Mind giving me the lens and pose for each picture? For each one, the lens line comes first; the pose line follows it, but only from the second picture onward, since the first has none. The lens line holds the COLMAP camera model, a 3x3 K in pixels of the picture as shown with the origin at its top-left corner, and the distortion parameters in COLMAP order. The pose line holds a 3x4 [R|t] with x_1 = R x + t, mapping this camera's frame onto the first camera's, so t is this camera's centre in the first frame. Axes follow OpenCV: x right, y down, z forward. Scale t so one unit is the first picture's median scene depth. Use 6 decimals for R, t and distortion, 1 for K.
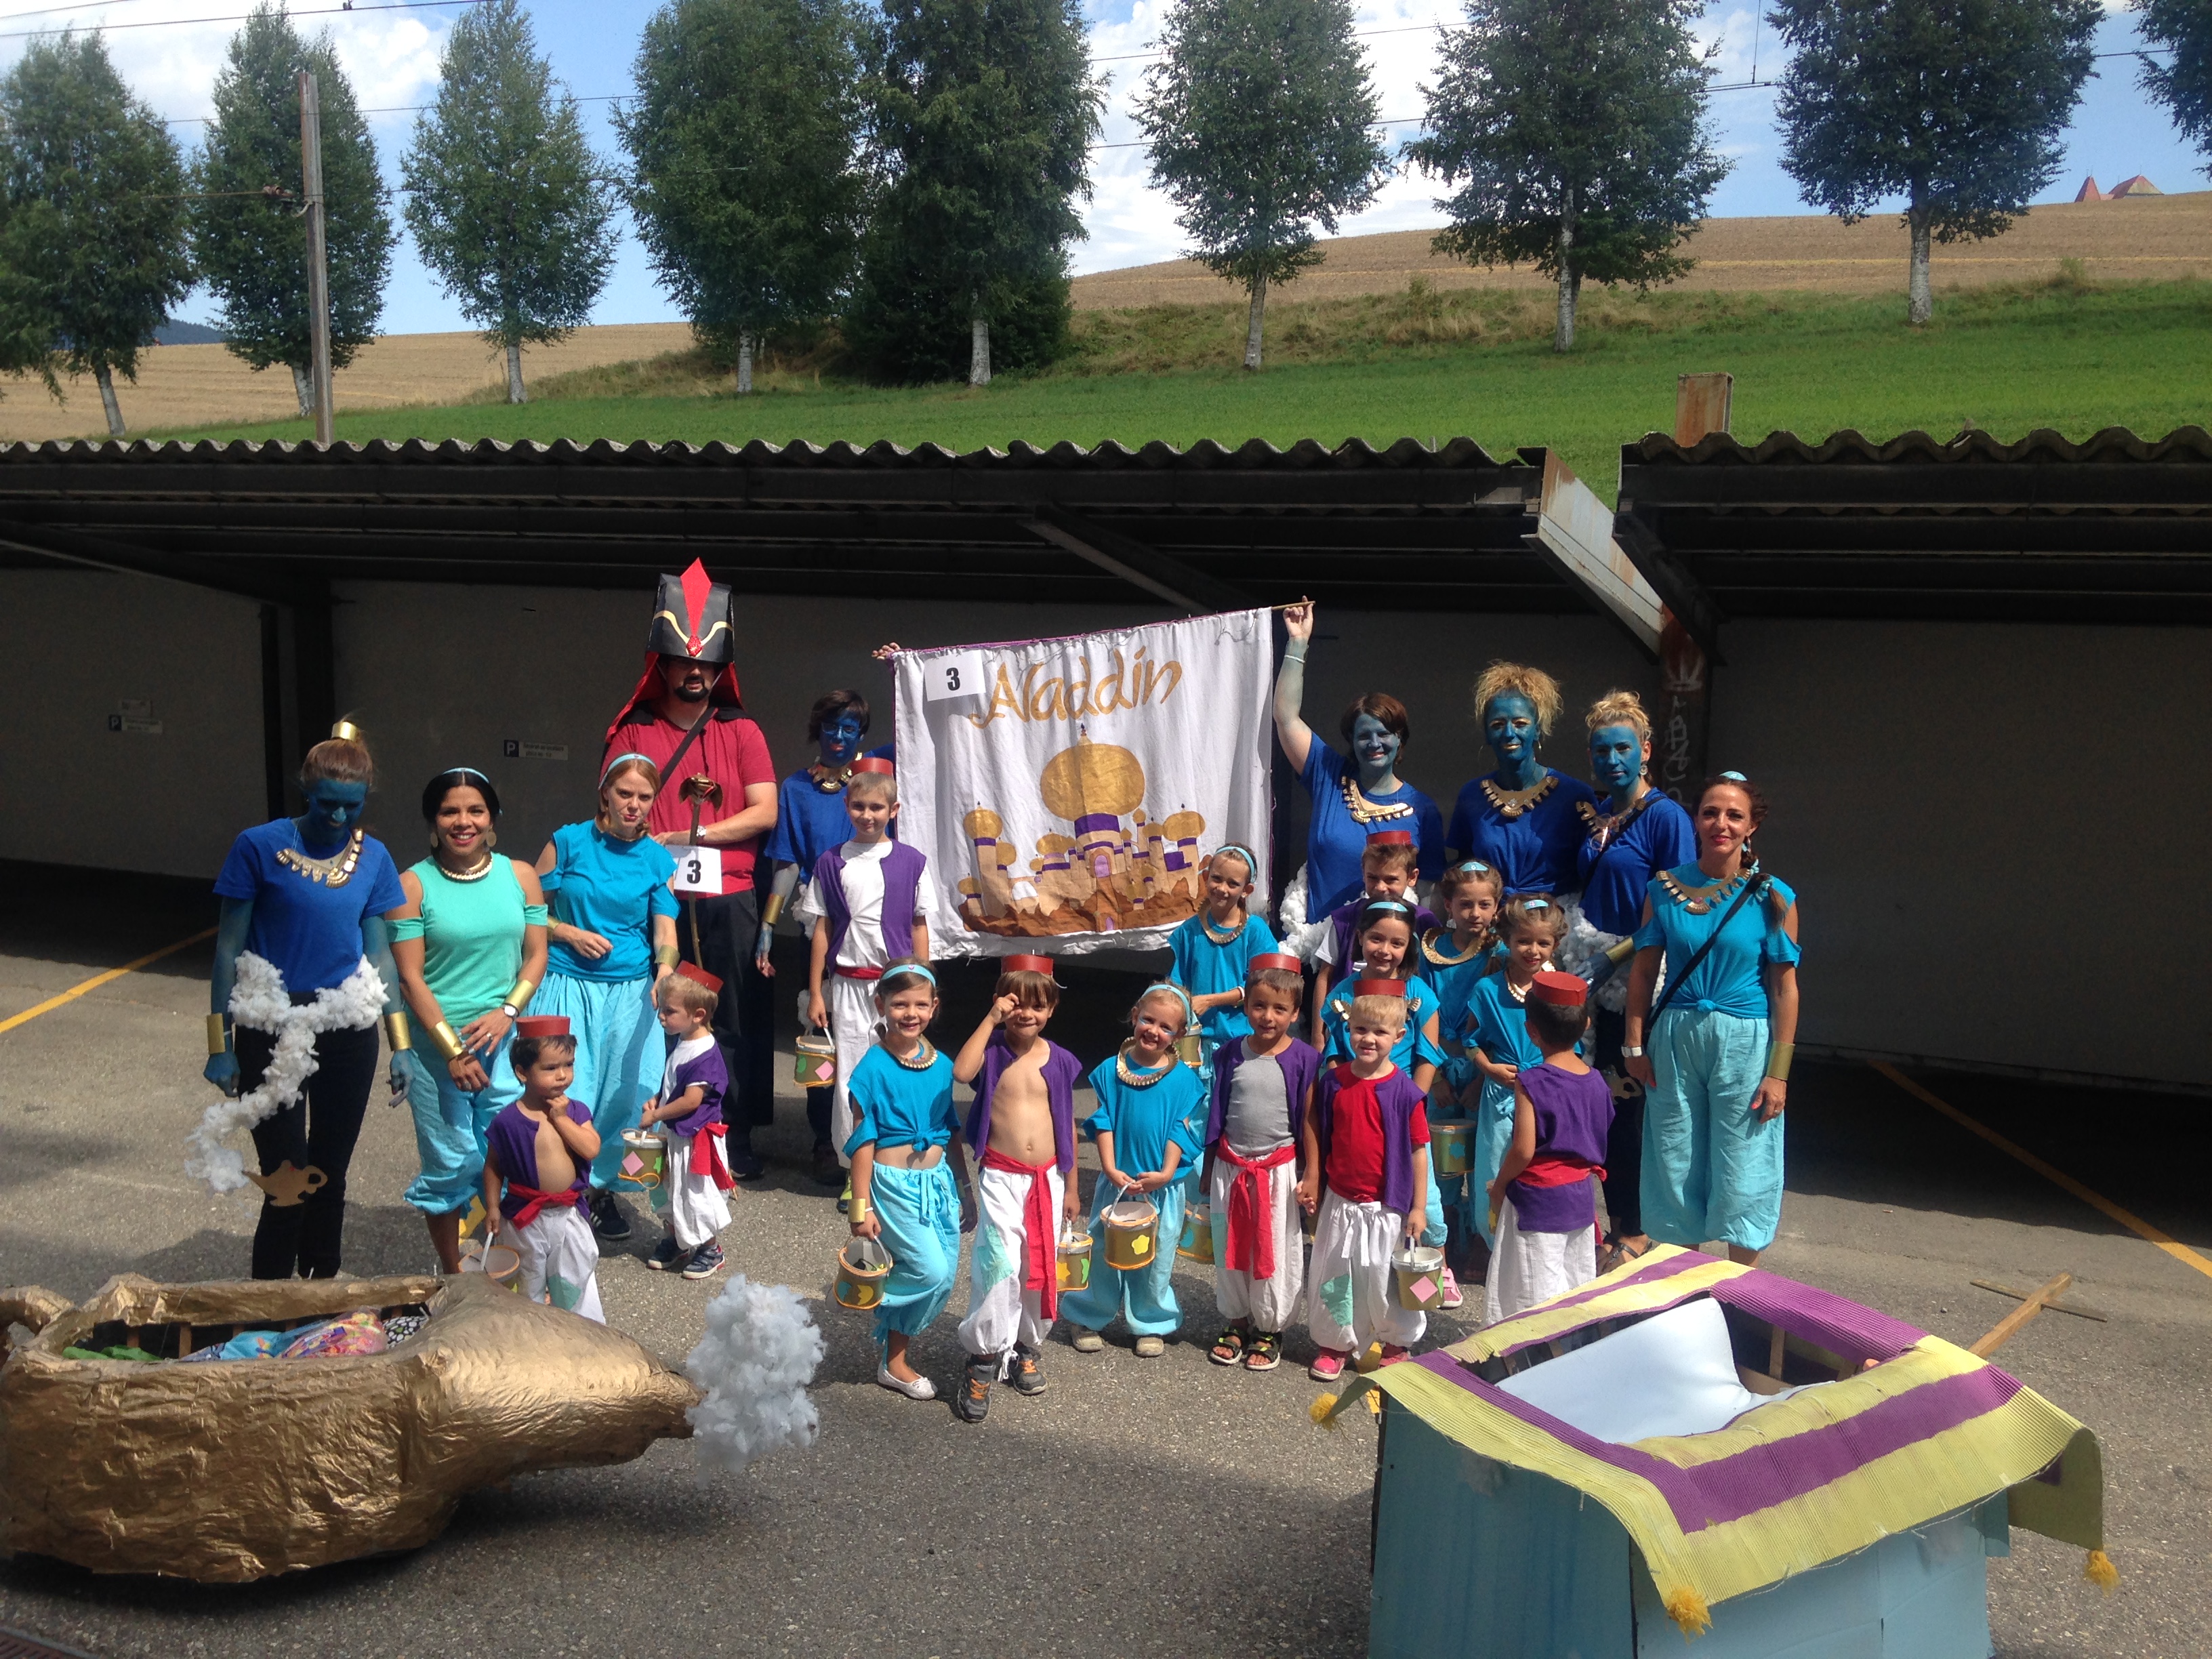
lens RADIAL K [[1938.8, 0, 1106.0], [0, 1938.8, 829.5], [0, 0, 1]] dist [0.187014, -0.264405]
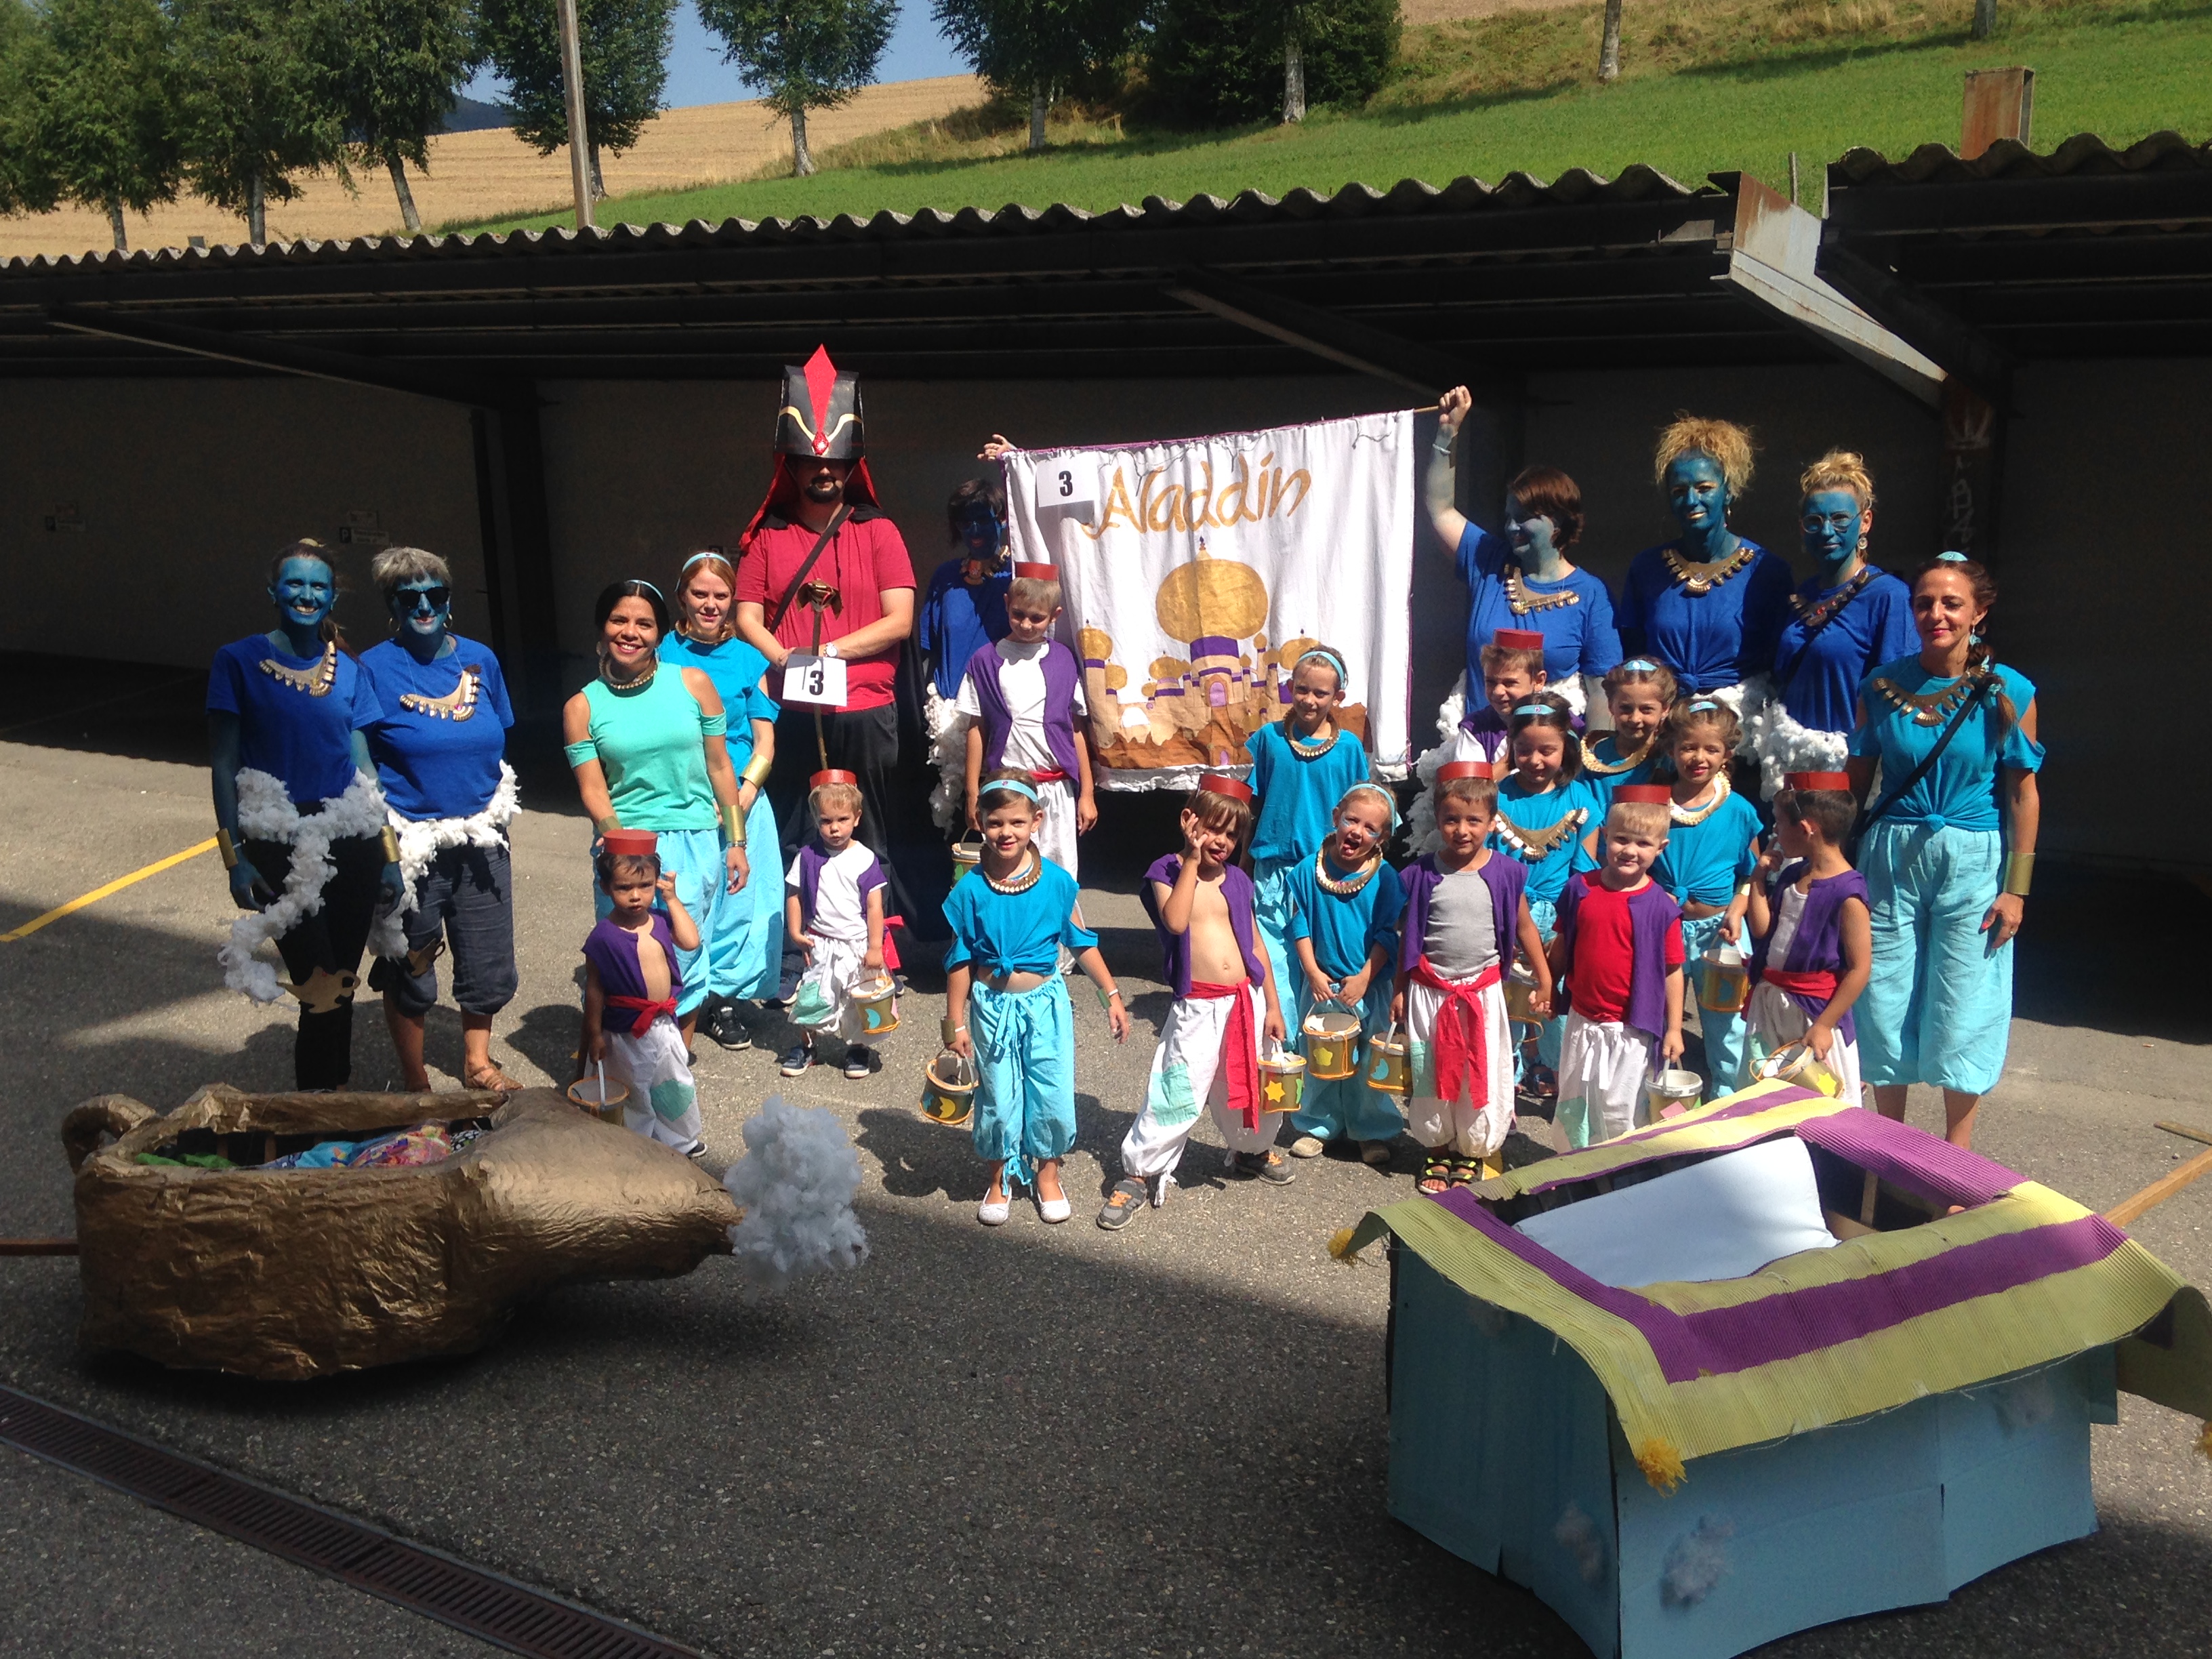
lens RADIAL K [[2093.8, 0, 1106.0], [0, 2093.8, 829.5], [0, 0, 1]] dist [0.236523, -0.412123]
pose [[0.987592, -0.004698, -0.156969, 0.145287], [0.019603, 0.995423, 0.093538, -0.001192], [0.155811, -0.095454, 0.983164, 0.001671]]
